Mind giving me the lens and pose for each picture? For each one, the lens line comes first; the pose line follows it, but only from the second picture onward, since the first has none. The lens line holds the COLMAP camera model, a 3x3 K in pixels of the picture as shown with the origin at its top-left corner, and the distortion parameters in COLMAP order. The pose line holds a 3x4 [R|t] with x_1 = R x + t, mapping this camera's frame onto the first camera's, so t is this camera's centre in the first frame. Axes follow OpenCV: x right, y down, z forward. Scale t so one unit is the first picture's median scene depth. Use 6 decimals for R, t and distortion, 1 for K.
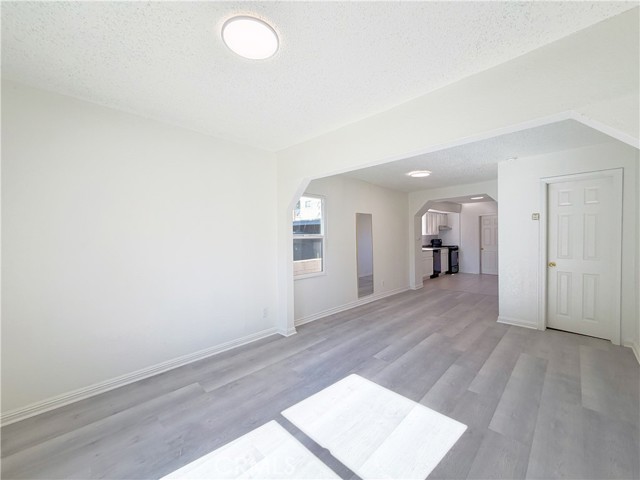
lens RADIAL K [[255.4, 0, 319.2], [0, 255.4, 238.7], [0, 0, 1]] dist [-0.000749, -0.000132]
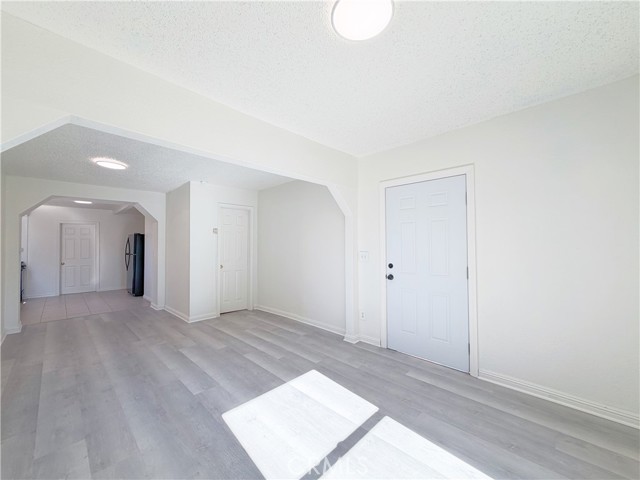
lens RADIAL K [[255.4, 0, 318.1], [0, 255.4, 240.9], [0, 0, 1]] dist [-0.000749, -0.000132]
pose [[-0.015635, 0.032638, 0.999345, -0.553979], [0.016482, 0.999340, -0.032380, 0.019422], [-0.999742, 0.015965, -0.016163, 0.584236]]
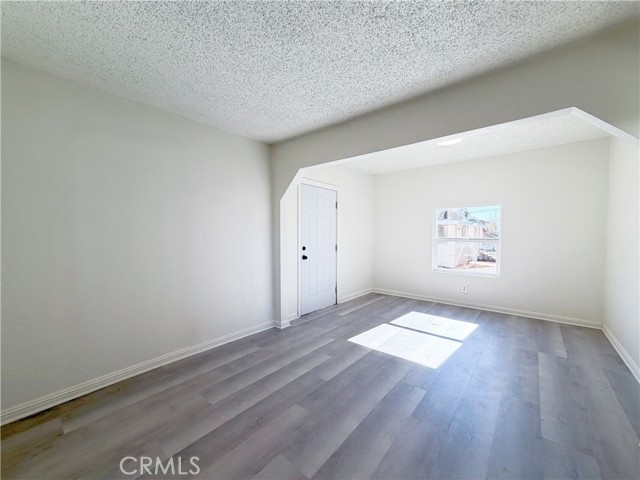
lens RADIAL K [[255.4, 0, 317.6], [0, 255.4, 240.7], [0, 0, 1]] dist [-0.000749, -0.000132]
pose [[-0.996417, 0.014917, -0.083246, 0.538120], [0.011025, 0.998833, 0.047025, -0.006507], [0.083850, 0.045939, -0.995419, 1.570352]]
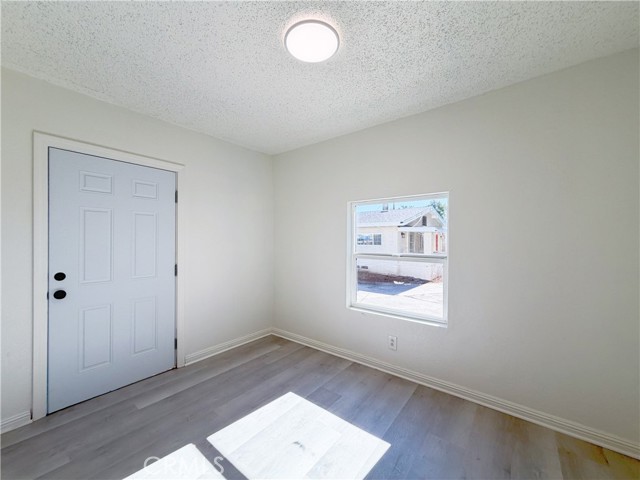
lens RADIAL K [[255.4, 0, 318.7], [0, 255.4, 238.8], [0, 0, 1]] dist [-0.000749, -0.000132]
pose [[-0.992691, 0.009804, -0.120284, -0.081526], [0.008346, 0.999886, 0.012622, -0.006439], [0.120394, 0.011526, -0.992659, 0.997522]]
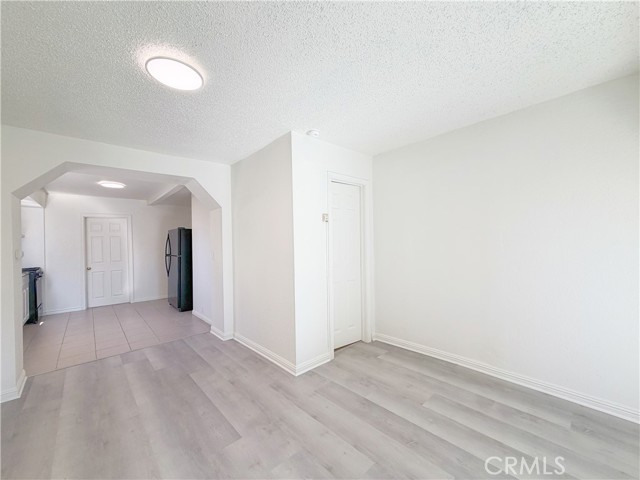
lens RADIAL K [[255.4, 0, 318.2], [0, 255.4, 240.4], [0, 0, 1]] dist [-0.000749, -0.000132]
pose [[0.041170, 0.017850, 0.998993, 0.069490], [0.031654, 0.999315, -0.019161, -0.001652], [-0.998651, 0.032411, 0.040576, 1.173581]]
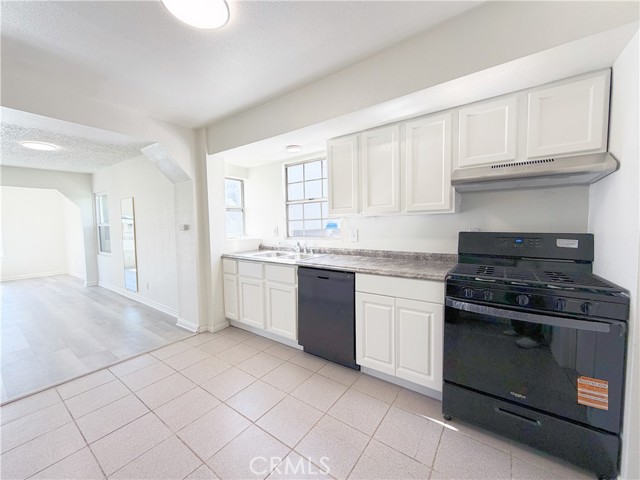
lens RADIAL K [[255.4, 0, 316.9], [0, 255.4, 240.3], [0, 0, 1]] dist [-0.000749, -0.000132]
pose [[0.163272, 0.066426, -0.984342, 1.973081], [0.000473, 0.997725, 0.067408, -0.018543], [0.986581, -0.011472, 0.162869, 2.534890]]
